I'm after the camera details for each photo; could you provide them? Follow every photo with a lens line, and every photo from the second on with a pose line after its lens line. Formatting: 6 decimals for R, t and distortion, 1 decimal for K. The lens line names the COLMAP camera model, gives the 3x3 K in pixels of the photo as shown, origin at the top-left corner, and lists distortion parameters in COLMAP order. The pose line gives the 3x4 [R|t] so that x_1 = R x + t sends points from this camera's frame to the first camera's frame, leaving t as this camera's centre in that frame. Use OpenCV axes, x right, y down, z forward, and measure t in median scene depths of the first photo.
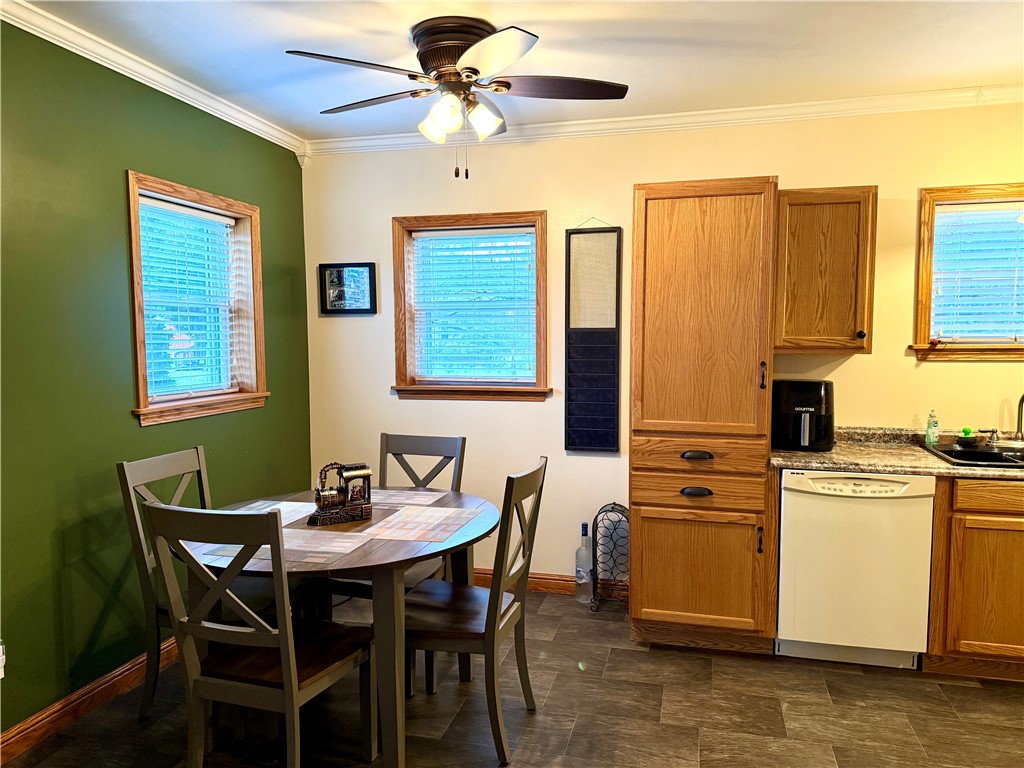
lens RADIAL K [[715.4, 0, 508.5], [0, 715.4, 384.9], [0, 0, 1]] dist [0.023825, -0.033401]
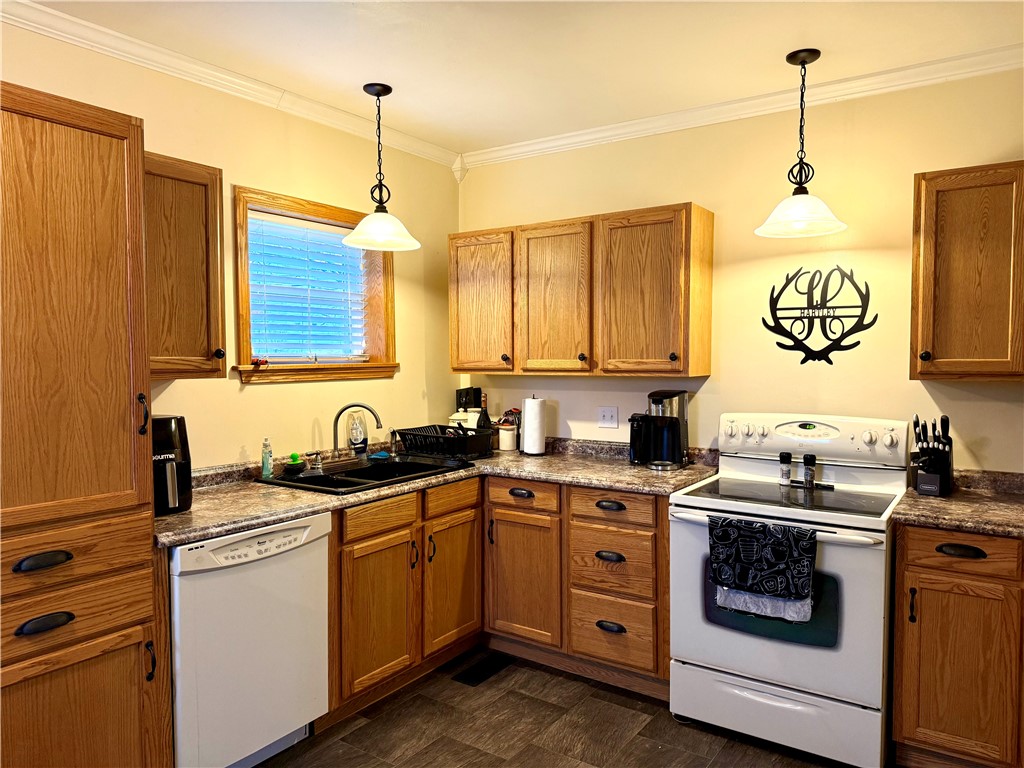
lens RADIAL K [[715.4, 0, 511.7], [0, 715.4, 385.7], [0, 0, 1]] dist [0.023825, -0.033401]
pose [[0.329968, -0.040545, 0.943121, -0.155766], [0.067926, 0.997507, 0.019118, -0.028650], [-0.941545, 0.057754, 0.331899, 0.448621]]
